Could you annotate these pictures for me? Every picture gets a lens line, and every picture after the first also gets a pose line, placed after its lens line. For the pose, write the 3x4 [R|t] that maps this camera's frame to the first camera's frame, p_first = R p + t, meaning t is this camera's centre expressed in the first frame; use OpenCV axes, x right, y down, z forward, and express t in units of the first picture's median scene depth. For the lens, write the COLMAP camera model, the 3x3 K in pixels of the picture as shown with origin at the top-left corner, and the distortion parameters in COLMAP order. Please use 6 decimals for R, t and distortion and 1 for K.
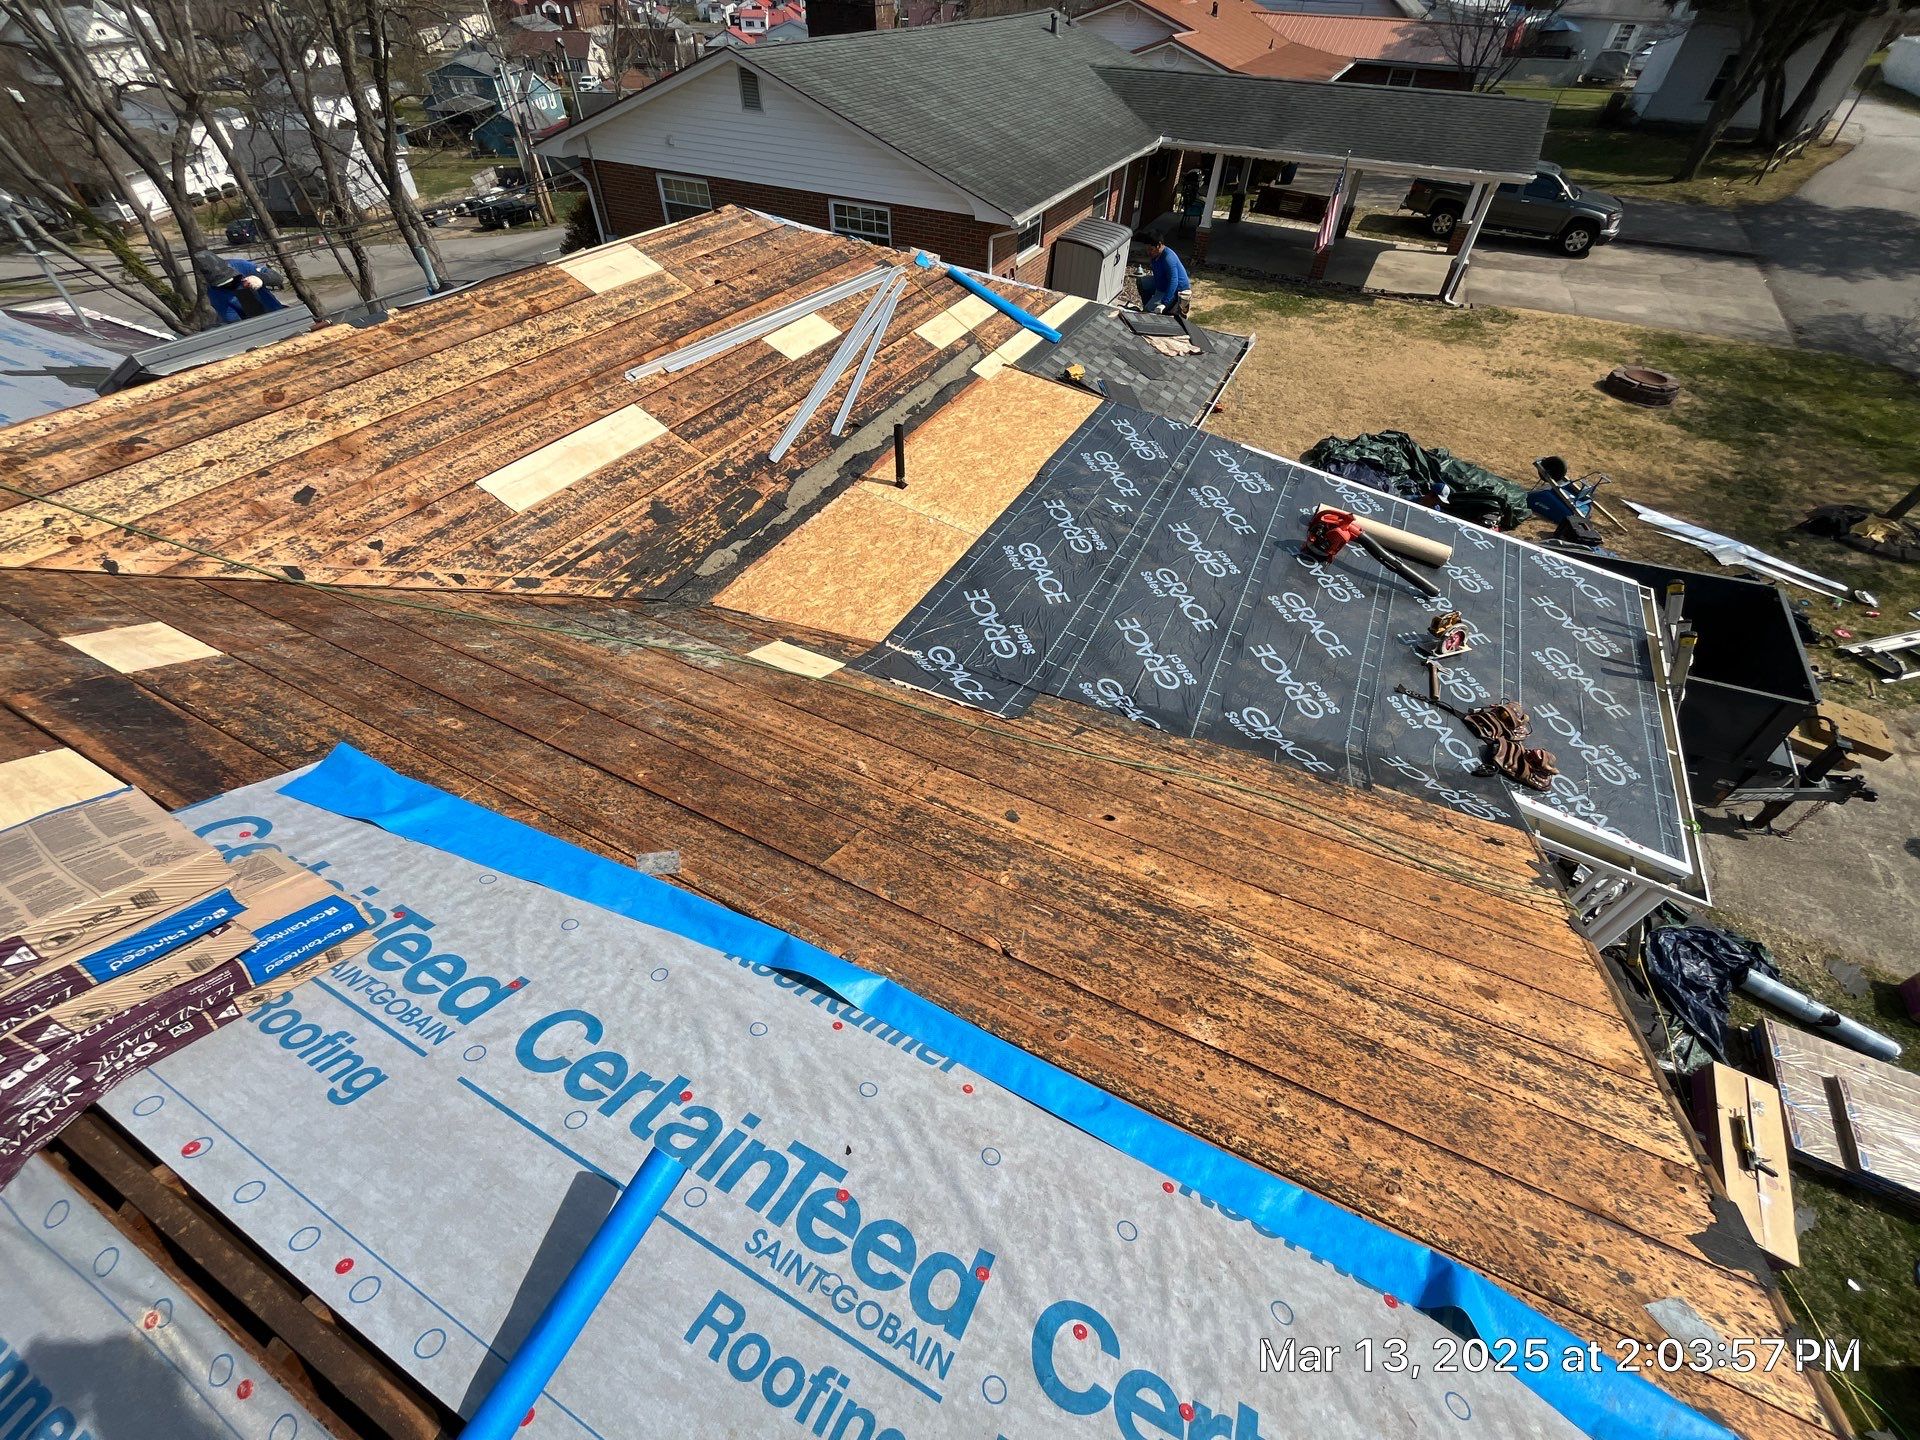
lens RADIAL K [[782.7, 0, 960.0], [0, 782.7, 718.6], [0, 0, 1]] dist [-0.001882, -0.000250]
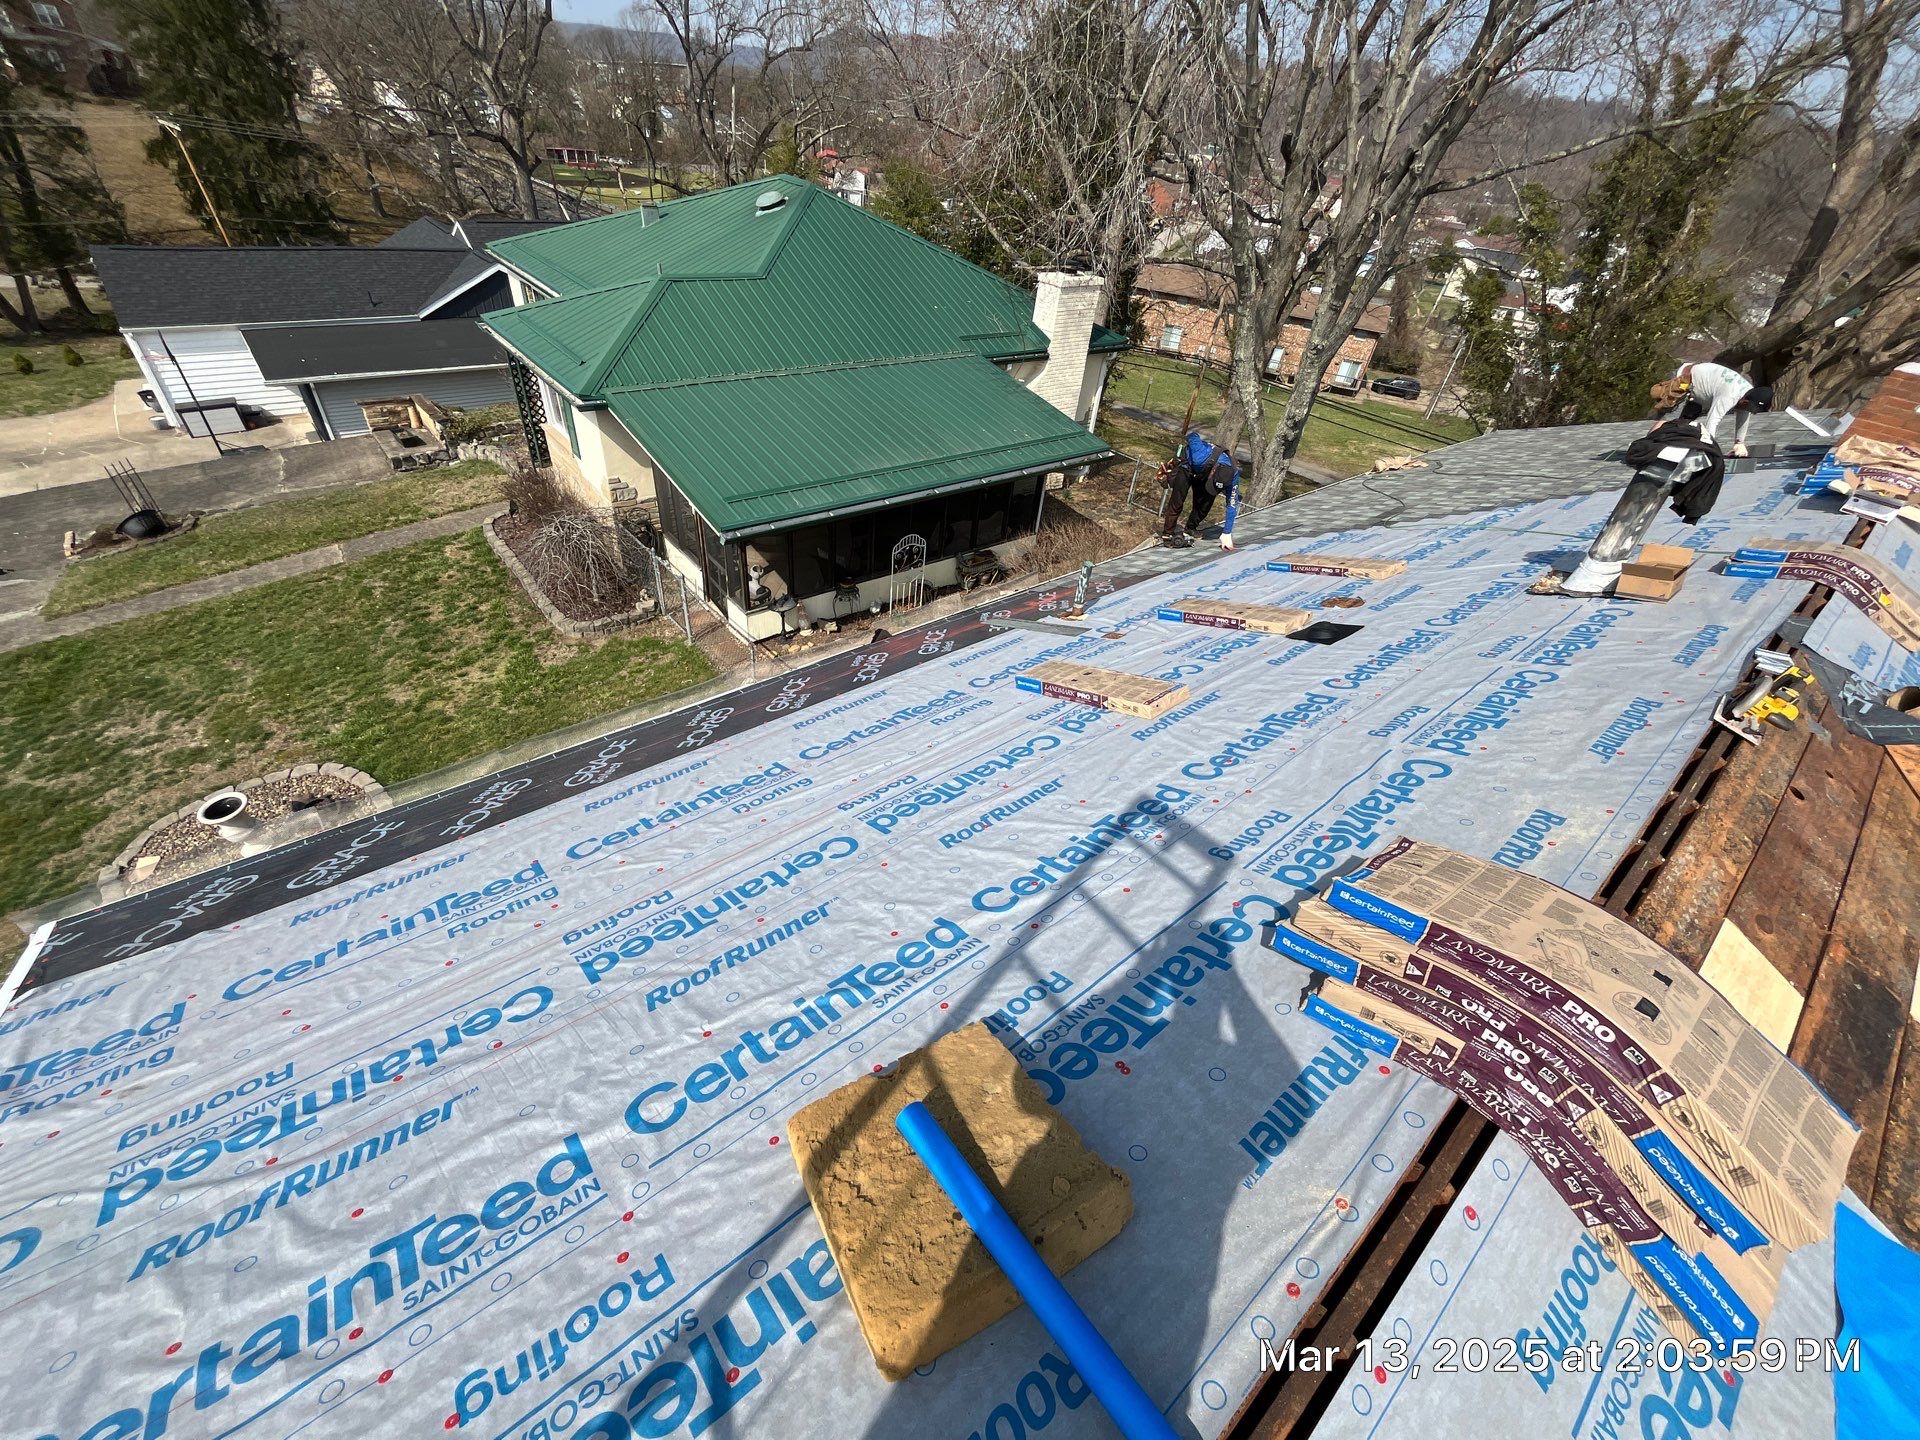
lens RADIAL K [[781.7, 0, 961.2], [0, 781.7, 720.0], [0, 0, 1]] dist [-0.001522, -0.000118]
pose [[-0.399897, 0.520032, -0.754751, -0.065942], [-0.724130, 0.325558, 0.607986, 0.053002], [0.561887, 0.789670, 0.246381, -0.088497]]
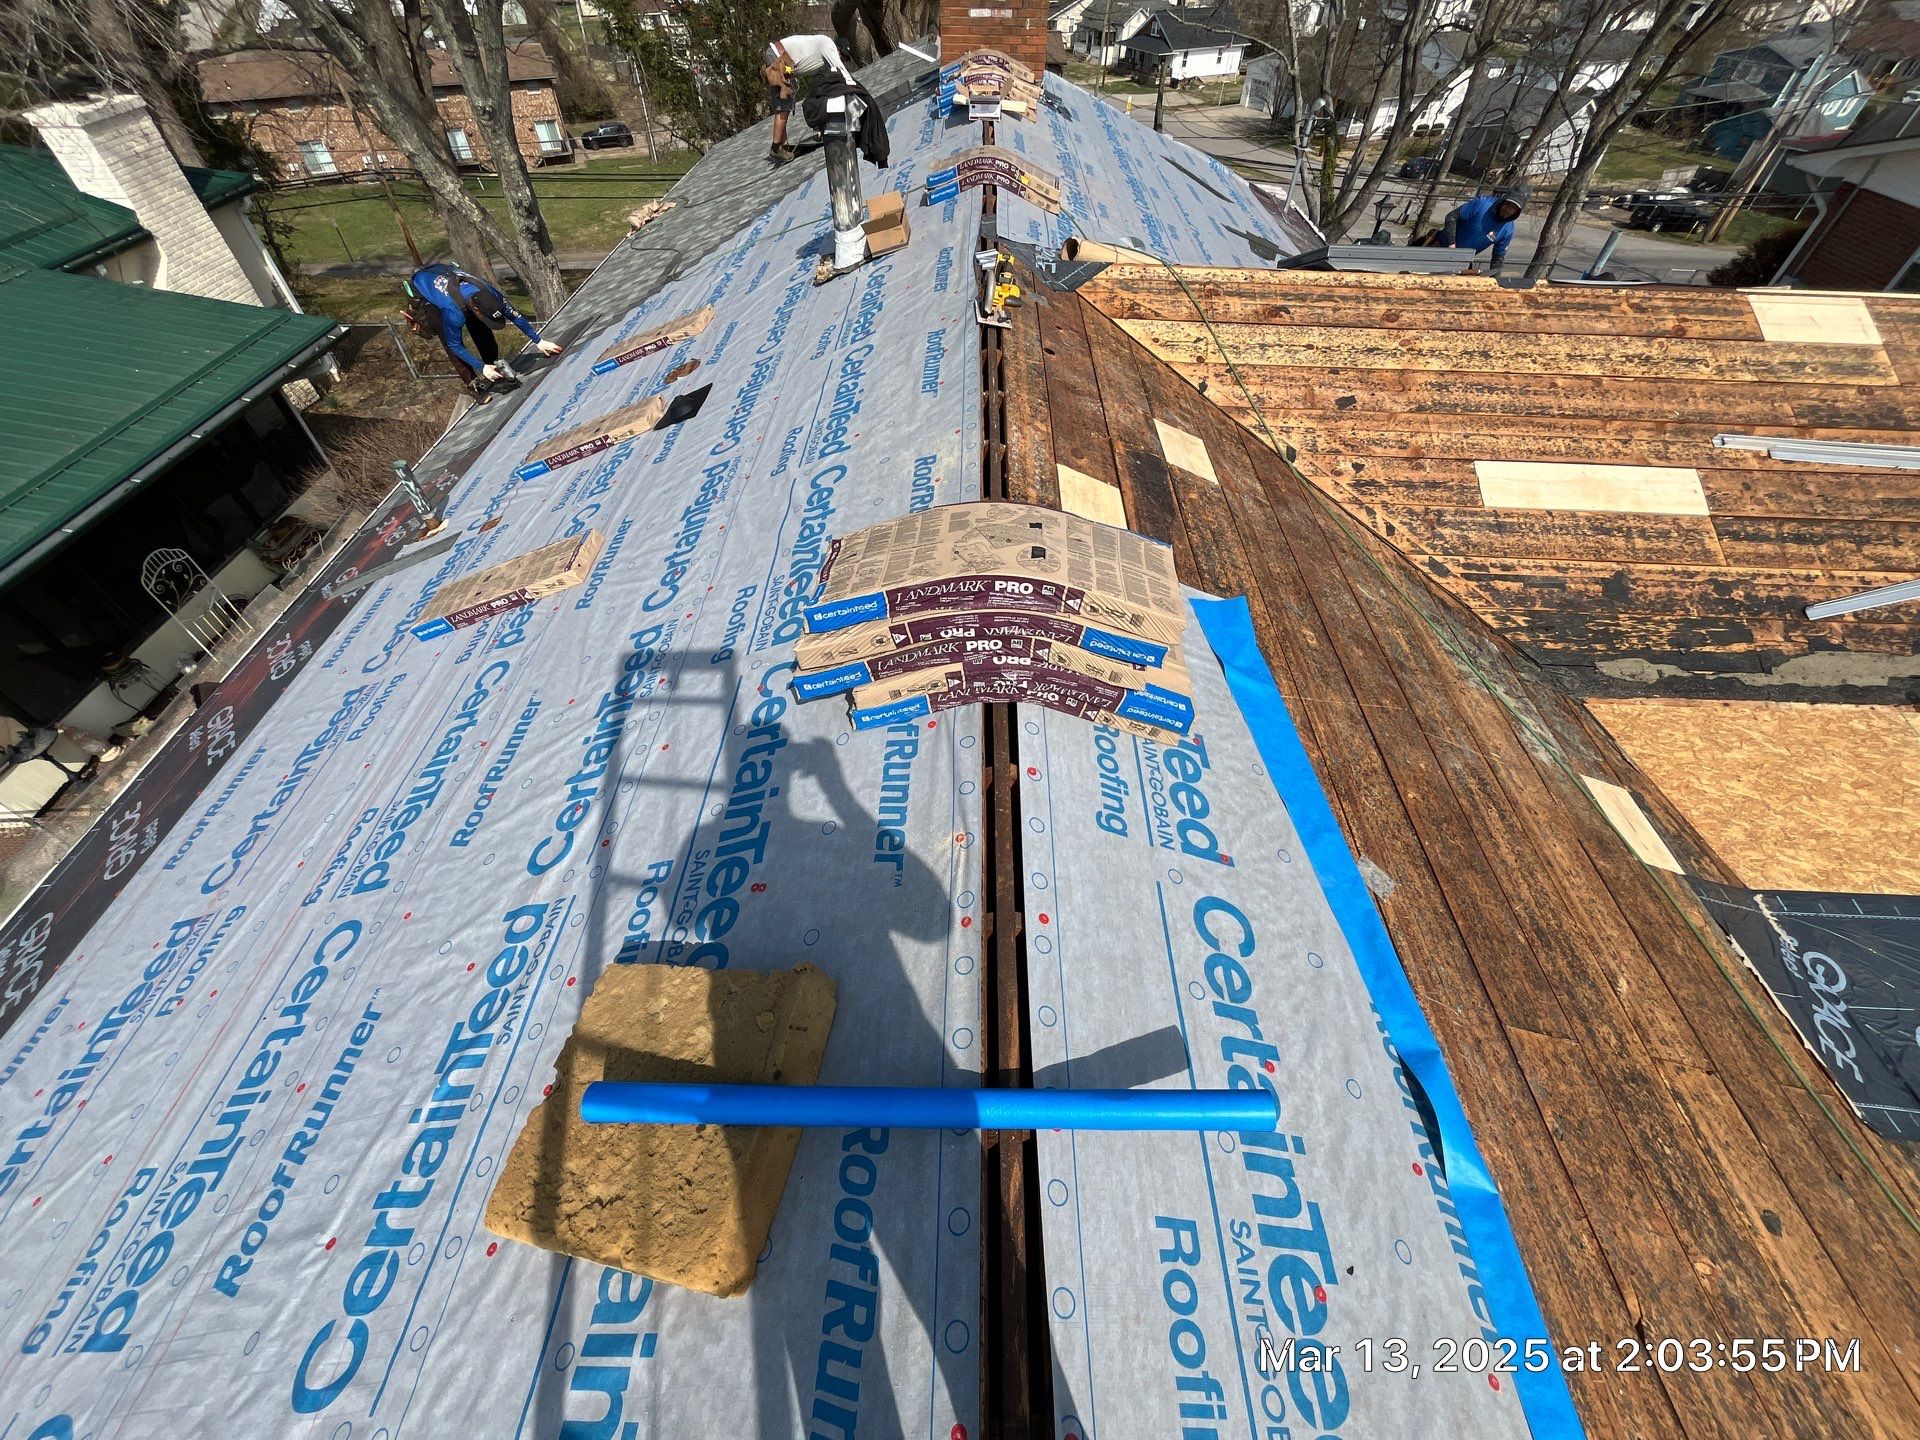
lens RADIAL K [[781.7, 0, 961.2], [0, 781.7, 720.0], [0, 0, 1]] dist [-0.001522, -0.000118]
pose [[0.430652, 0.660291, -0.615268, -0.077250], [-0.643073, 0.702821, 0.304137, 0.045812], [0.633243, 0.264685, 0.727286, -0.042455]]
